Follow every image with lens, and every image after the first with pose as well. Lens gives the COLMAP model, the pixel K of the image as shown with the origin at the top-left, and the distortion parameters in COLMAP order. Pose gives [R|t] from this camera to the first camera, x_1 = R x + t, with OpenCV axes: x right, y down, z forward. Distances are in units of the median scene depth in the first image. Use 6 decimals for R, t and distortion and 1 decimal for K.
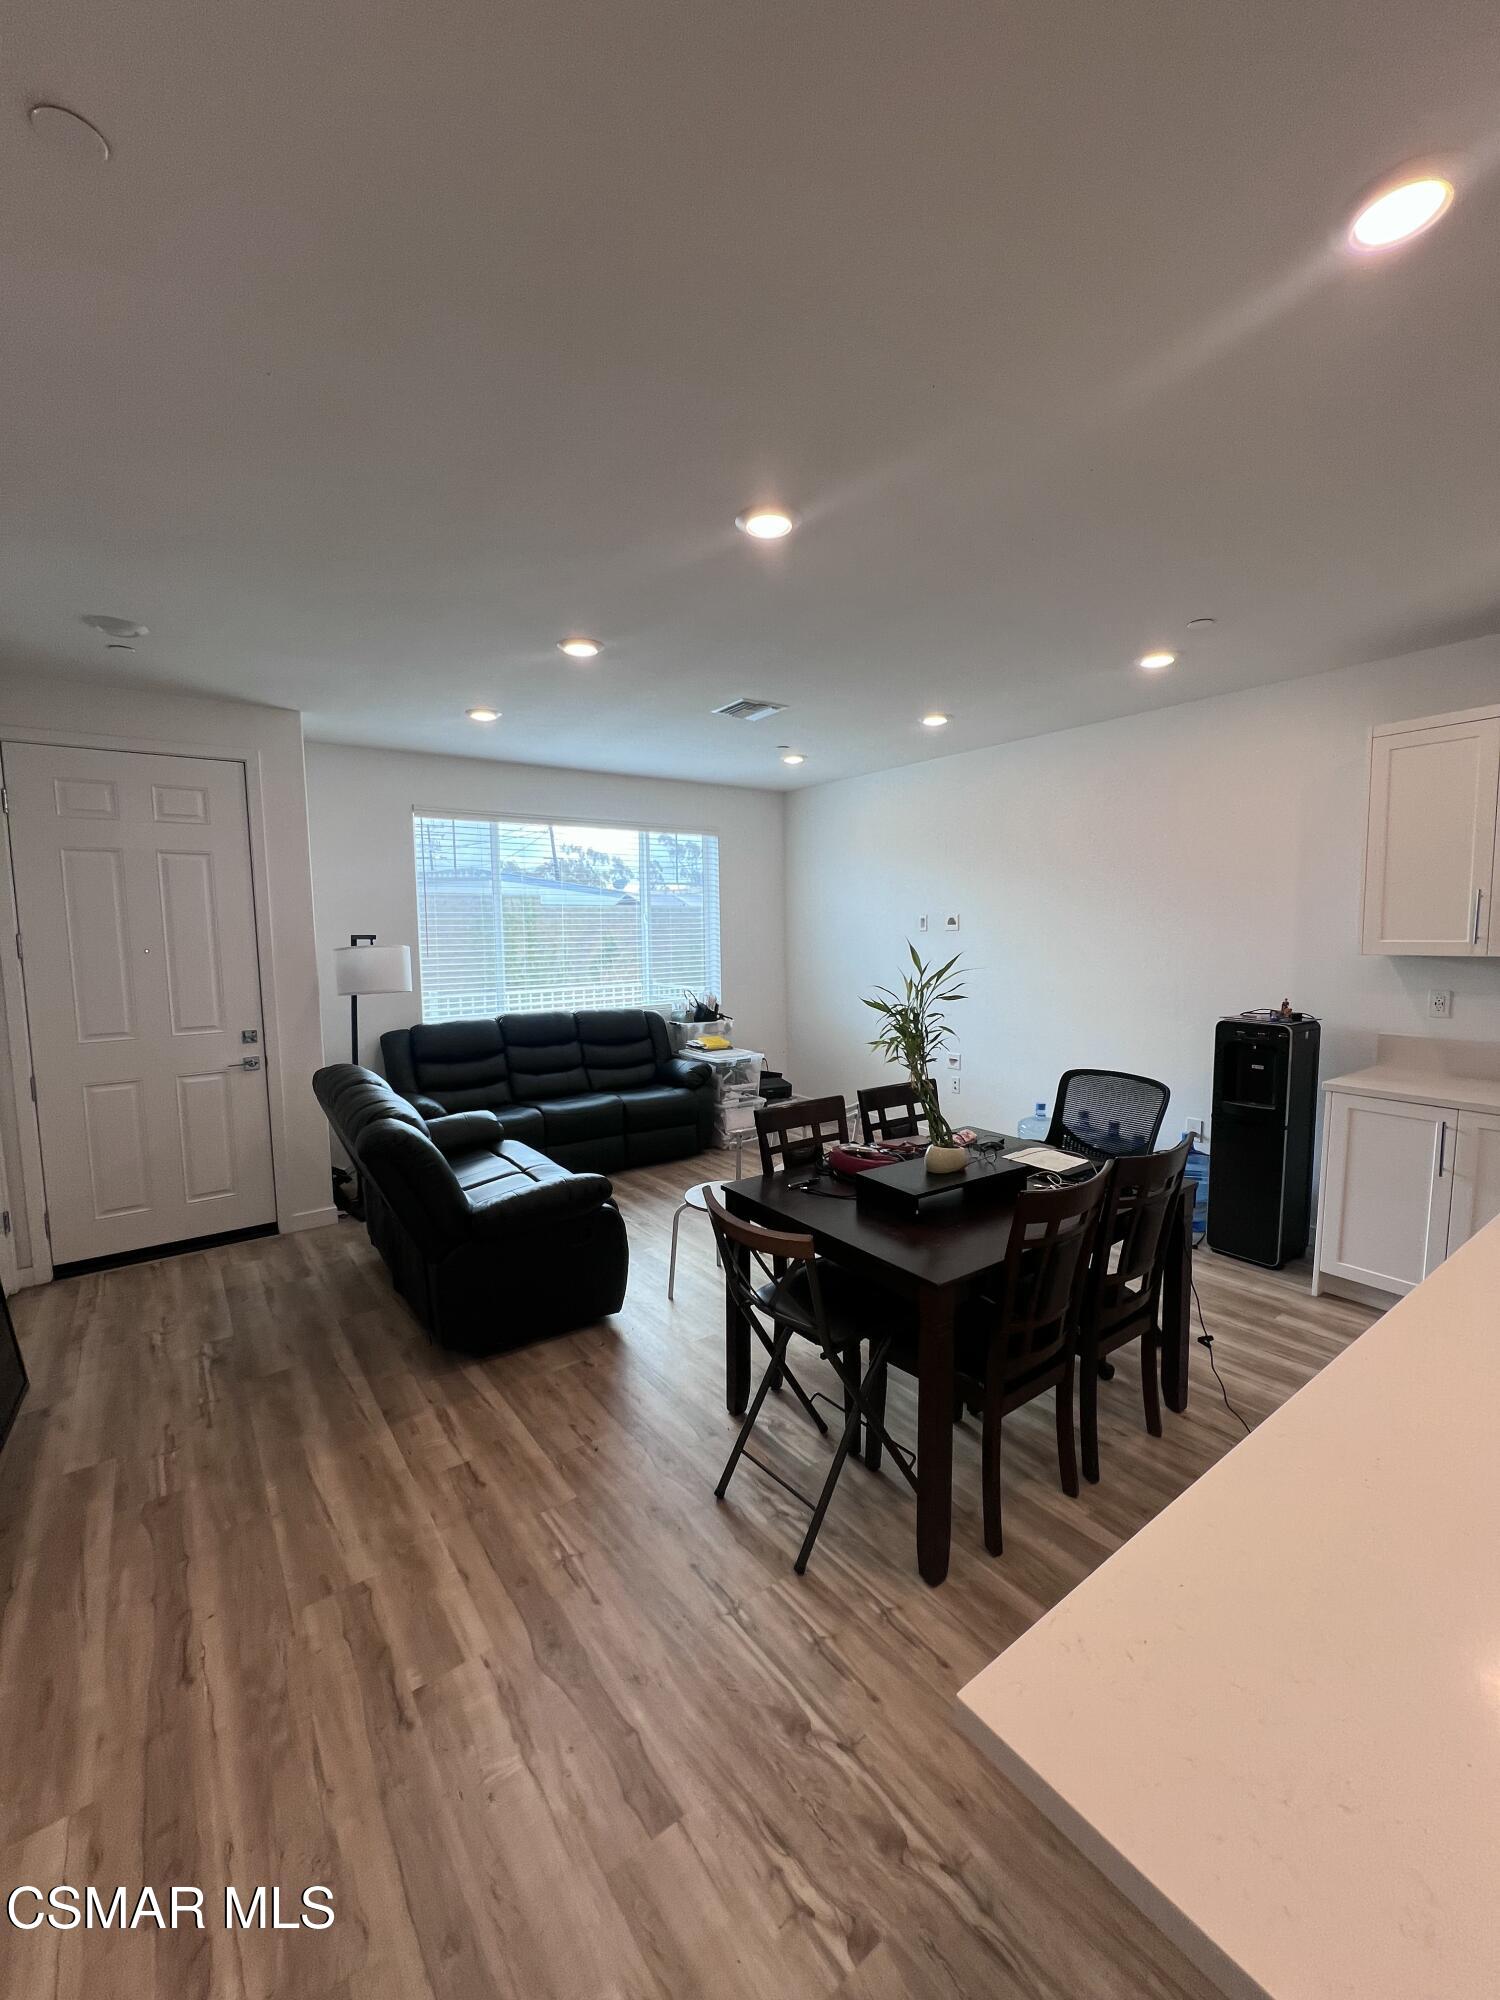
lens RADIAL K [[804.6, 0, 747.5], [0, 804.6, 998.5], [0, 0, 1]] dist [-0.002894, 0.000898]
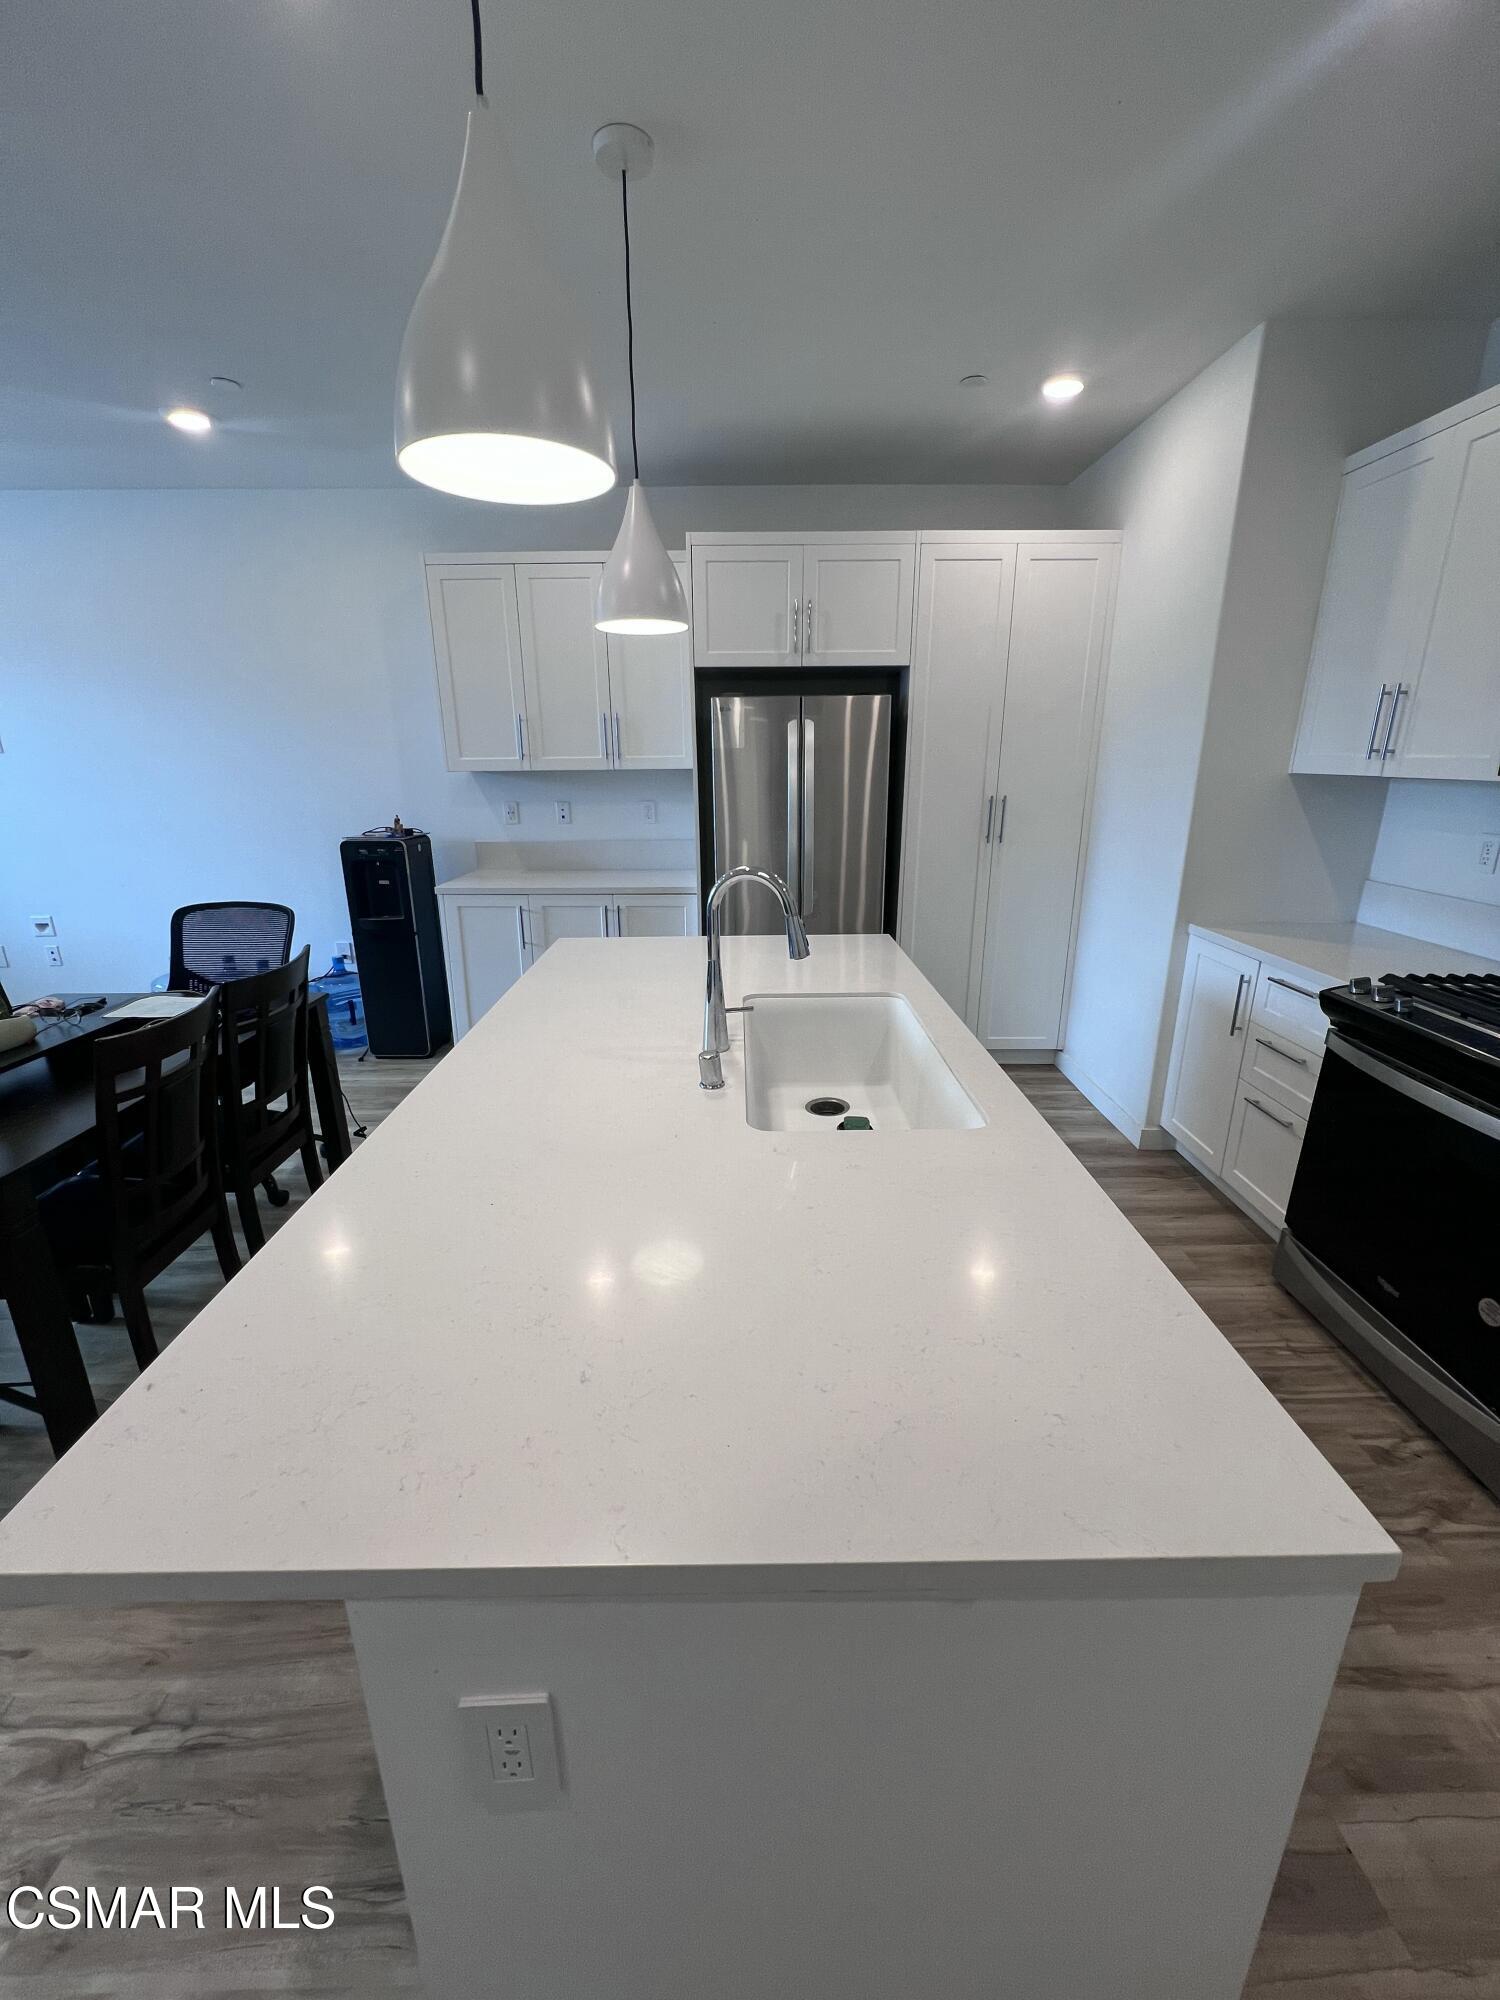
lens RADIAL K [[804.6, 0, 747.5], [0, 804.6, 998.5], [0, 0, 1]] dist [-0.002894, 0.000898]
pose [[0.581957, -0.226822, 0.780947, 0.074797], [0.072185, 0.970932, 0.228211, 0.044348], [-0.810010, -0.076436, 0.581414, -0.048699]]
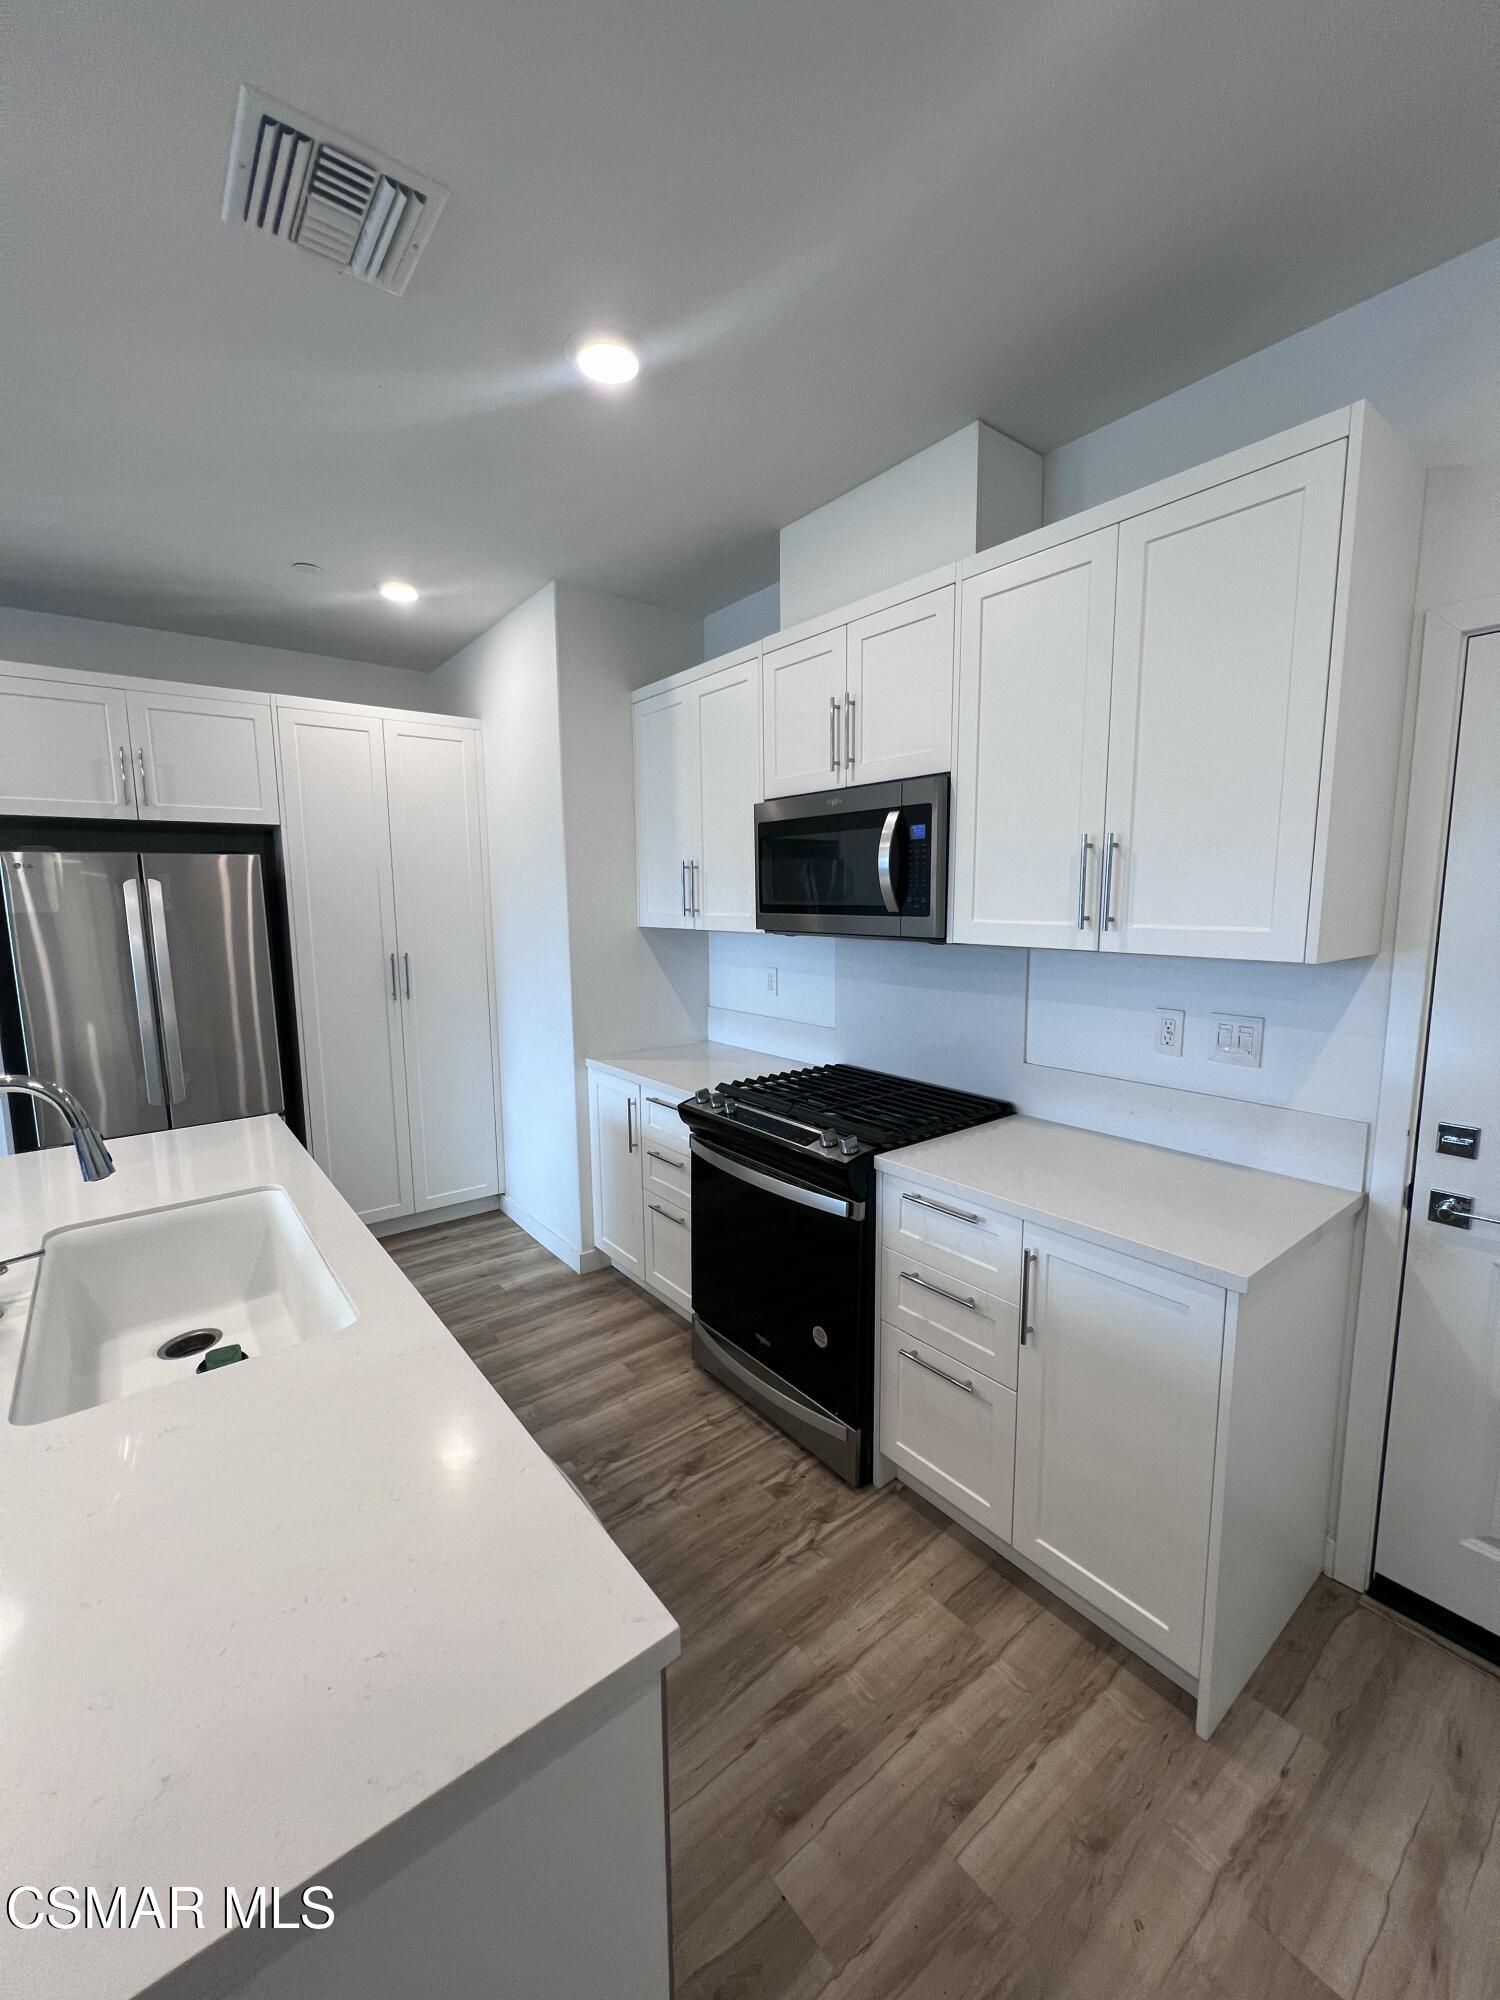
lens RADIAL K [[804.6, 0, 747.5], [0, 804.6, 998.5], [0, 0, 1]] dist [-0.002894, 0.000898]
pose [[-0.033054, -0.113132, 0.993030, 0.091381], [0.104044, 0.987785, 0.115998, 0.028950], [-0.994023, 0.107153, -0.020880, -0.138026]]
